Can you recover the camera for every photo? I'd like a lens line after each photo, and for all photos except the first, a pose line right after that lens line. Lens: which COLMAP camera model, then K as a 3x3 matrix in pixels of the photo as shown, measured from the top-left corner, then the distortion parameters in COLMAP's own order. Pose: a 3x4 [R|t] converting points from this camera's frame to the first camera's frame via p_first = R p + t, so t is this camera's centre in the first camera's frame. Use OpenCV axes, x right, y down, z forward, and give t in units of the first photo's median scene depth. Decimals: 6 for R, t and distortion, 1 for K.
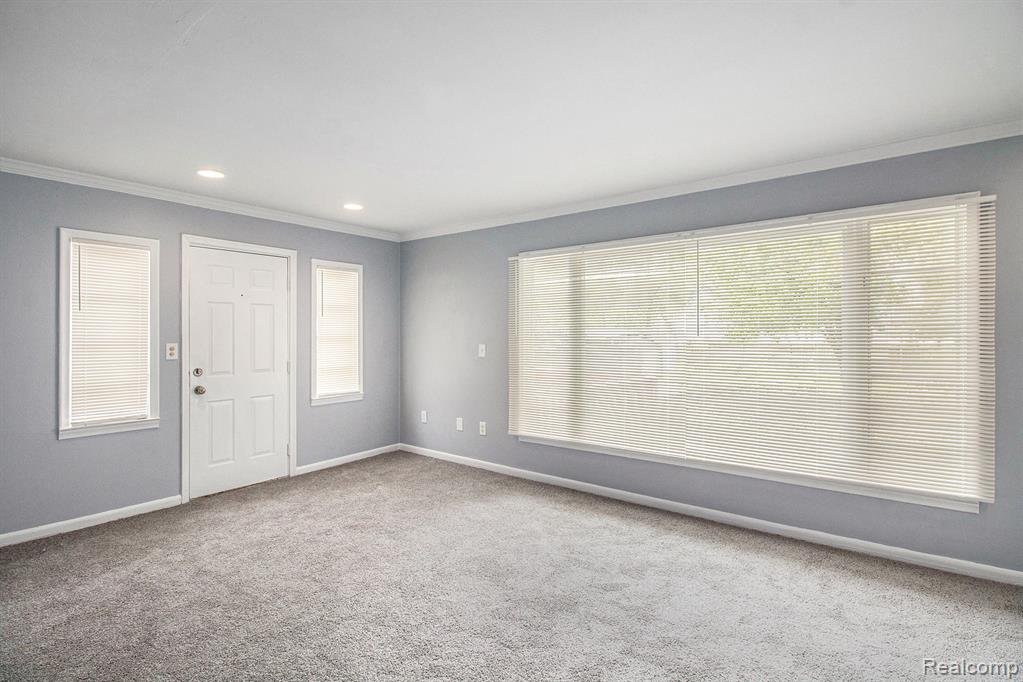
lens RADIAL K [[503.5, 0, 518.8], [0, 503.5, 333.7], [0, 0, 1]] dist [0.013245, 0.000081]
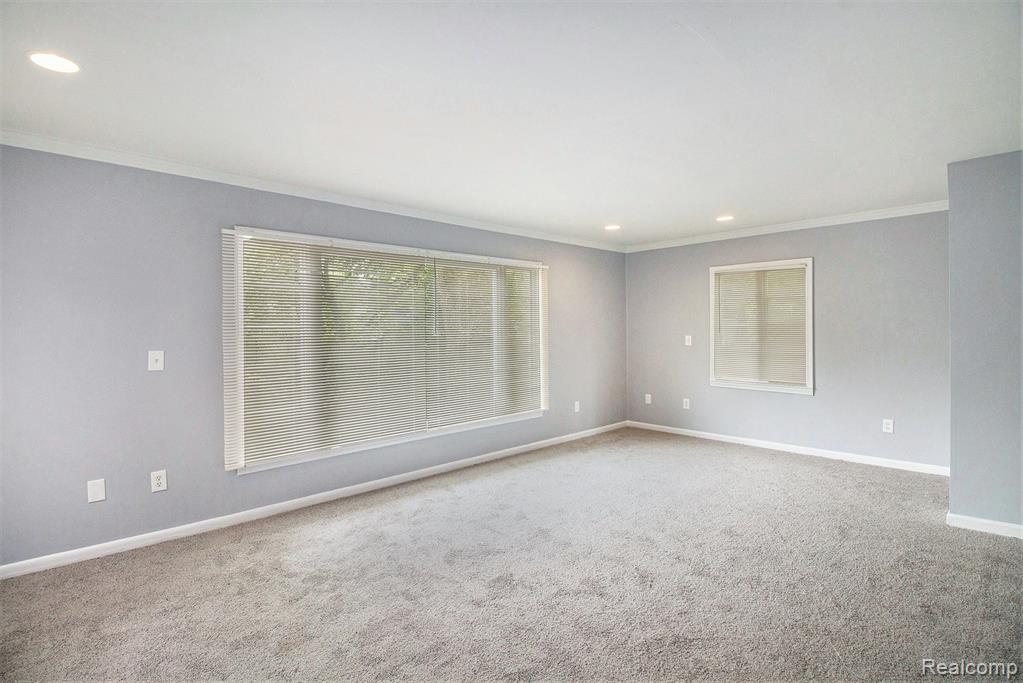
lens RADIAL K [[503.5, 0, 518.0], [0, 503.5, 340.3], [0, 0, 1]] dist [0.013245, 0.000081]
pose [[0.136965, -0.026454, 0.990223, -0.346081], [0.001442, 0.999648, 0.026506, -0.004857], [-0.990575, -0.002202, 0.136955, 0.242112]]
